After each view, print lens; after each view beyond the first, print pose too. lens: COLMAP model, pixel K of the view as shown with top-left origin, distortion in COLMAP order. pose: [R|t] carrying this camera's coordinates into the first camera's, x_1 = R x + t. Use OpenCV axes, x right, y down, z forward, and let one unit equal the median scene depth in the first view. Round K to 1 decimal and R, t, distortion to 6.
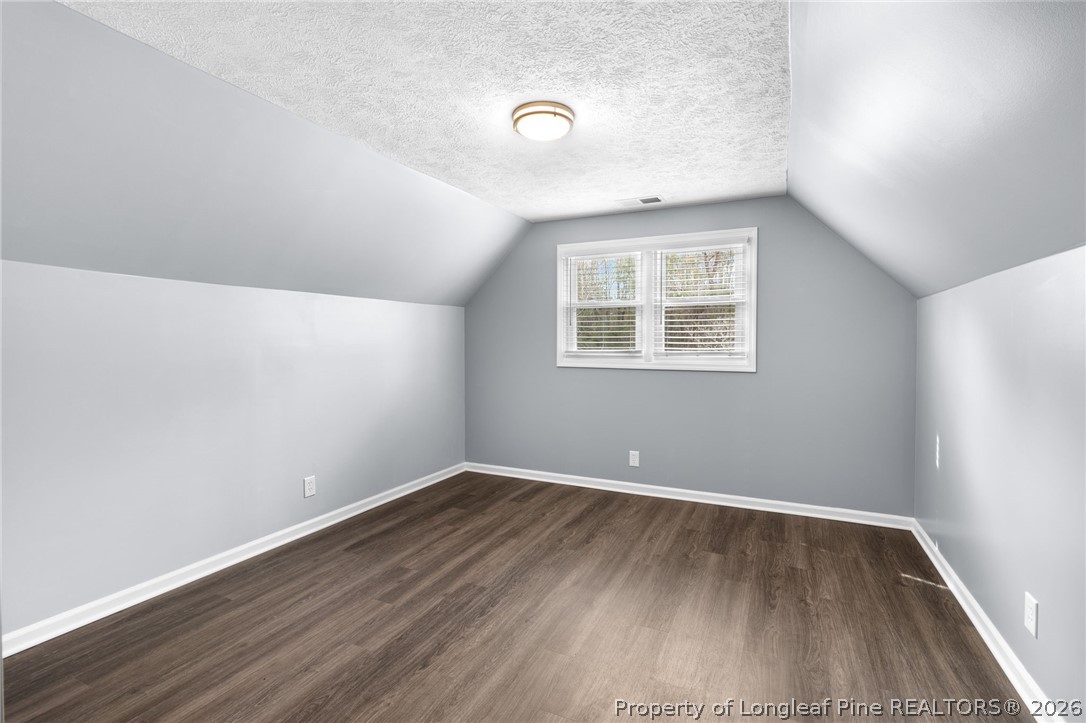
lens RADIAL K [[507.4, 0, 543.4], [0, 507.4, 342.1], [0, 0, 1]] dist [0.002463, 0.000173]
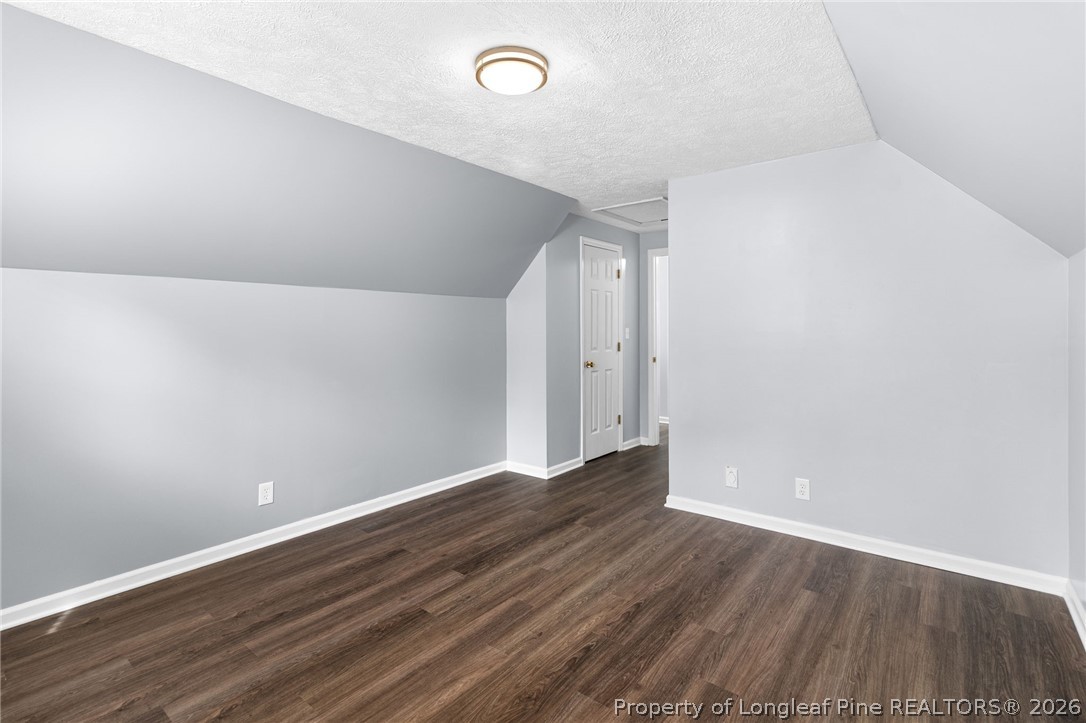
lens RADIAL K [[507.4, 0, 543.4], [0, 507.4, 342.1], [0, 0, 1]] dist [0.002463, 0.000173]
pose [[-0.973646, 0.000152, 0.228063, -0.248838], [0.005699, 0.999704, 0.023666, -0.003097], [-0.227992, 0.024342, -0.973359, 1.882704]]
